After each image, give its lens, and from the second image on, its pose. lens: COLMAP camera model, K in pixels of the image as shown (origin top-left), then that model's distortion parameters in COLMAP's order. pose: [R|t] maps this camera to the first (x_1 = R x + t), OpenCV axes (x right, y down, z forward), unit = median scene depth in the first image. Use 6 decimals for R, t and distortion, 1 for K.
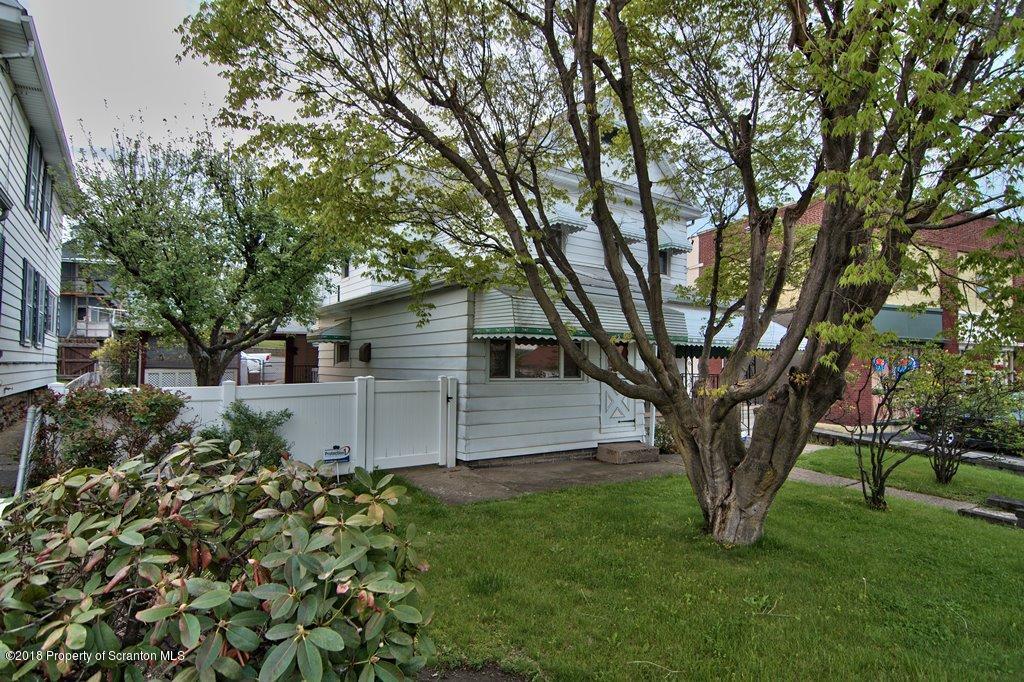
lens RADIAL K [[554.0, 0, 513.5], [0, 554.0, 337.9], [0, 0, 1]] dist [-0.000748, -0.000371]
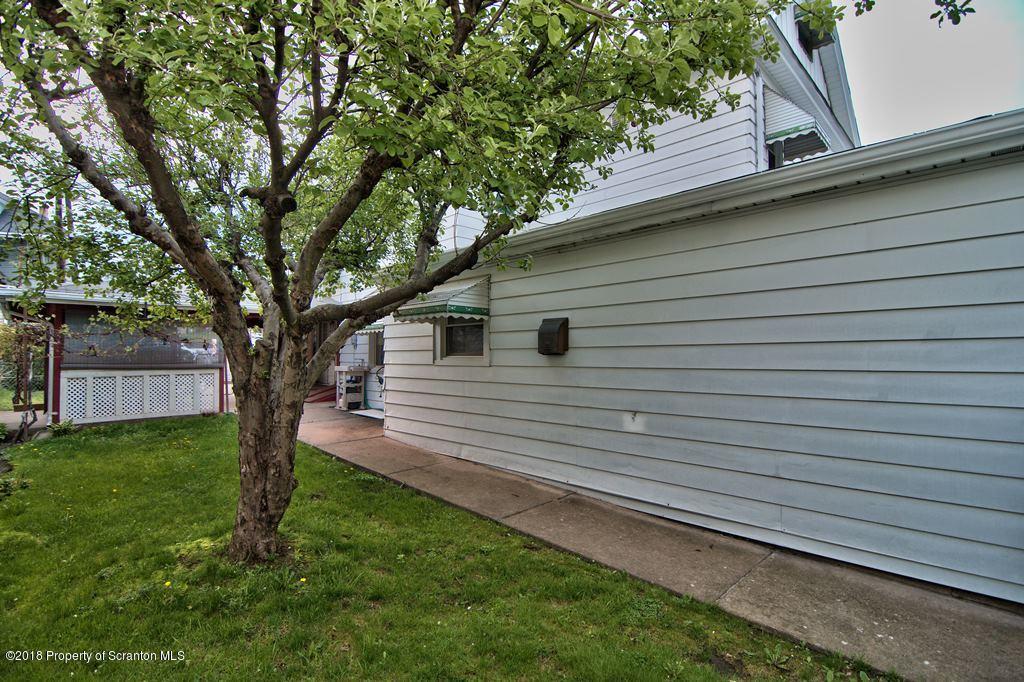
lens RADIAL K [[490.7, 0, 510.4], [0, 490.7, 342.7], [0, 0, 1]] dist [-0.008347, -0.004311]
pose [[0.985792, -0.002592, 0.167953, -0.310183], [-0.000179, 0.999864, 0.016483, 0.019634], [-0.167973, -0.016279, 0.985657, 0.454144]]
